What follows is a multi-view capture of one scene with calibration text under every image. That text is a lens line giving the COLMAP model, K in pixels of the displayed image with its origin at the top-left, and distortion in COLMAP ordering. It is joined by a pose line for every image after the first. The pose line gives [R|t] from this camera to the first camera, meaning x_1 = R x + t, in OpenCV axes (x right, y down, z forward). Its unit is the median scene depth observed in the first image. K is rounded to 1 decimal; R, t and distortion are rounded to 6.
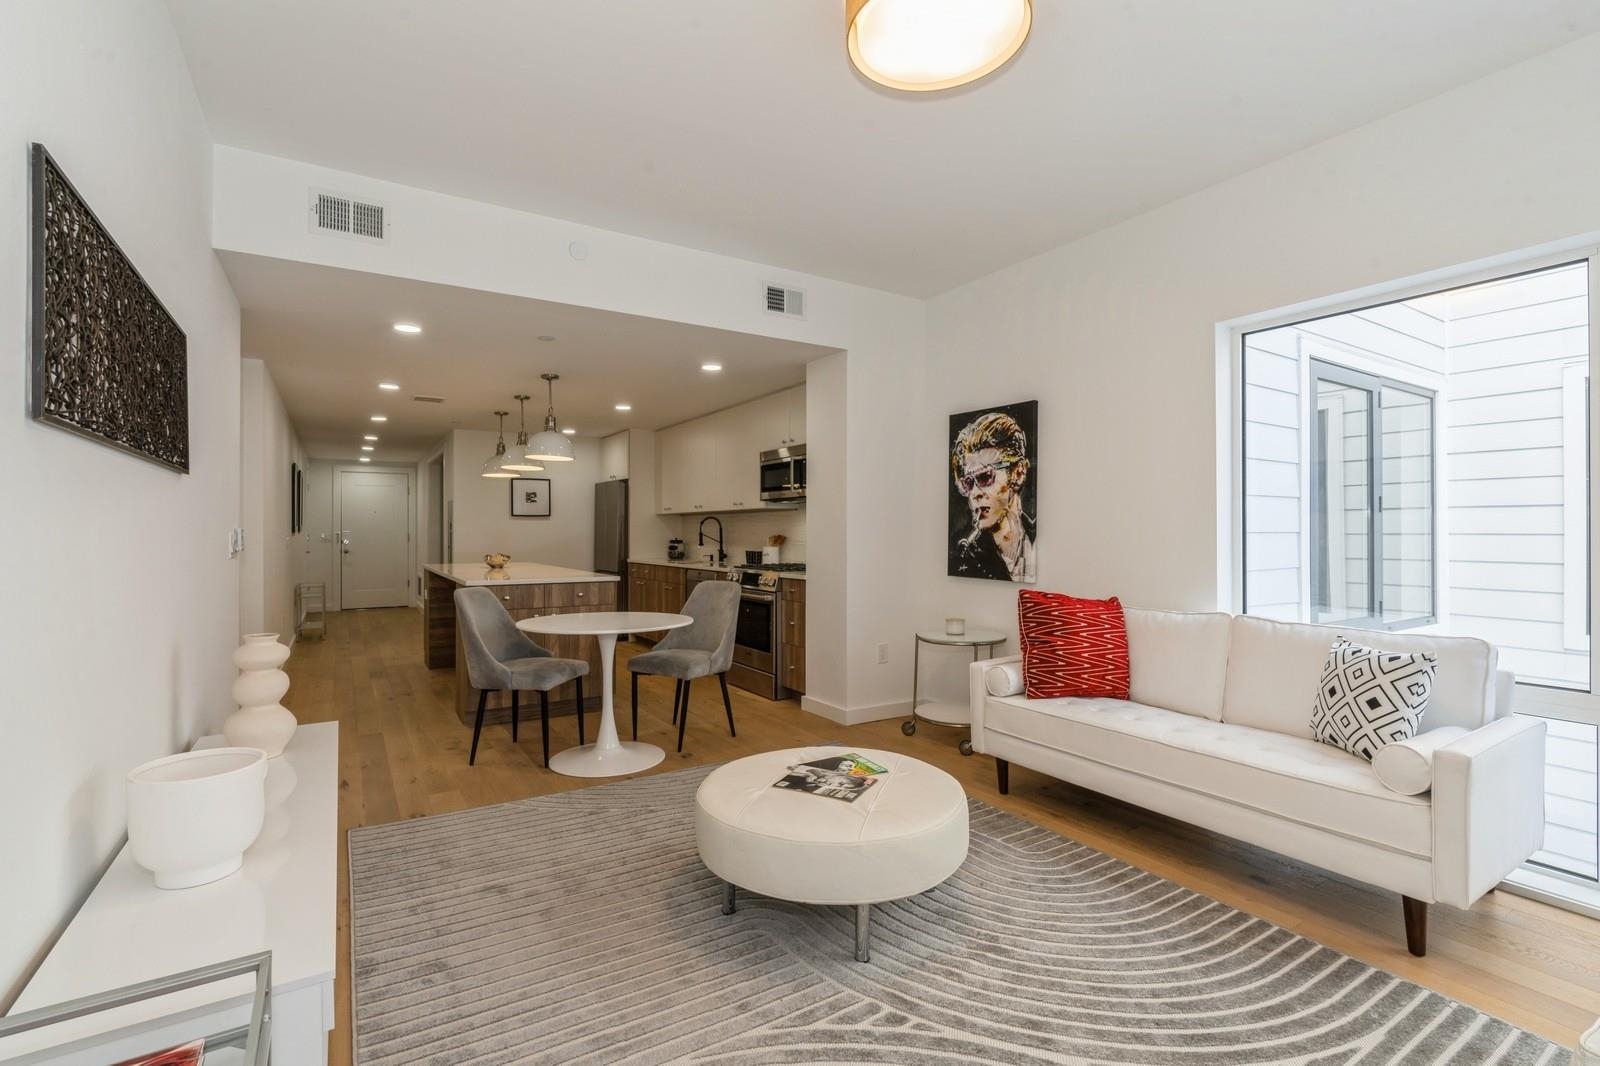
lens RADIAL K [[739.6, 0, 789.5], [0, 739.6, 525.5], [0, 0, 1]] dist [-0.010801, 0.004701]
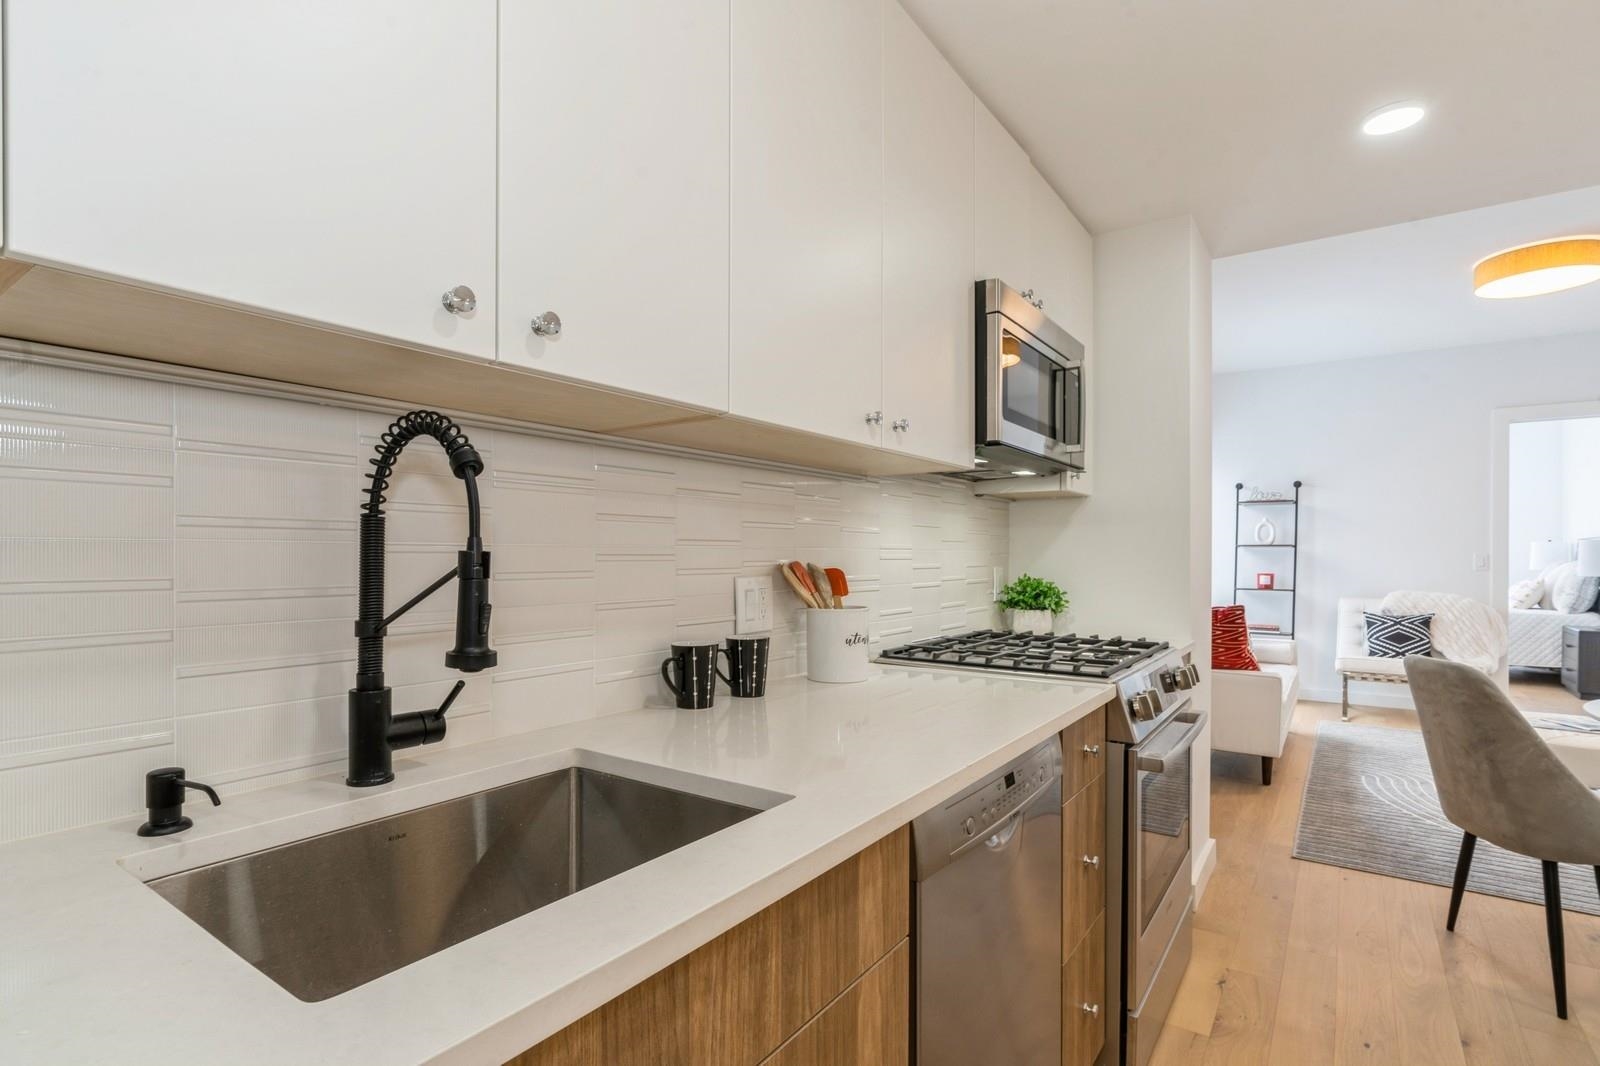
lens RADIAL K [[794.7, 0, 797.5], [0, 794.7, 548.5], [0, 0, 1]] dist [-0.011156, 0.006596]
pose [[-0.408555, 0.011183, 0.912665, -0.402595], [-0.006326, 0.999866, -0.015084, 0.017941], [-0.912712, -0.011936, -0.408429, 1.633839]]
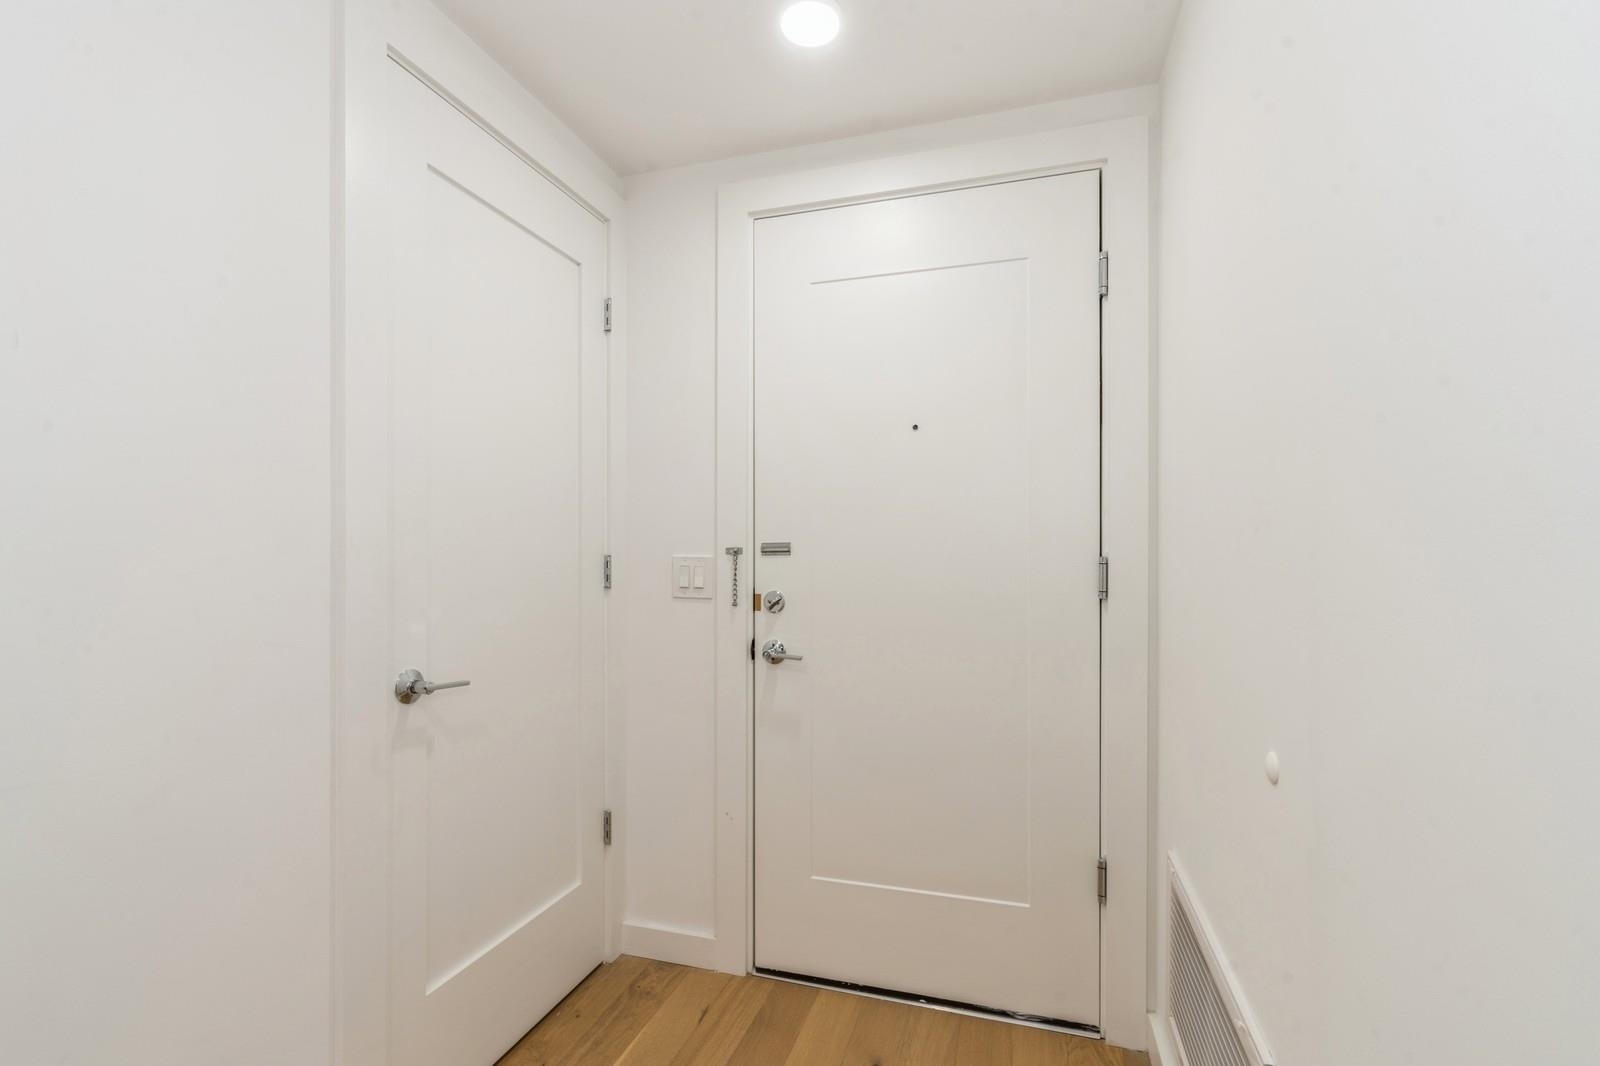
lens RADIAL K [[739.6, 0, 819.7], [0, 739.6, 554.3], [0, 0, 1]] dist [-0.010801, 0.004701]
pose [[0.679369, 0.011174, -0.733712, -1.170790], [0.009384, 0.999670, 0.023913, 0.018295], [0.733737, -0.023130, 0.679040, 2.248712]]
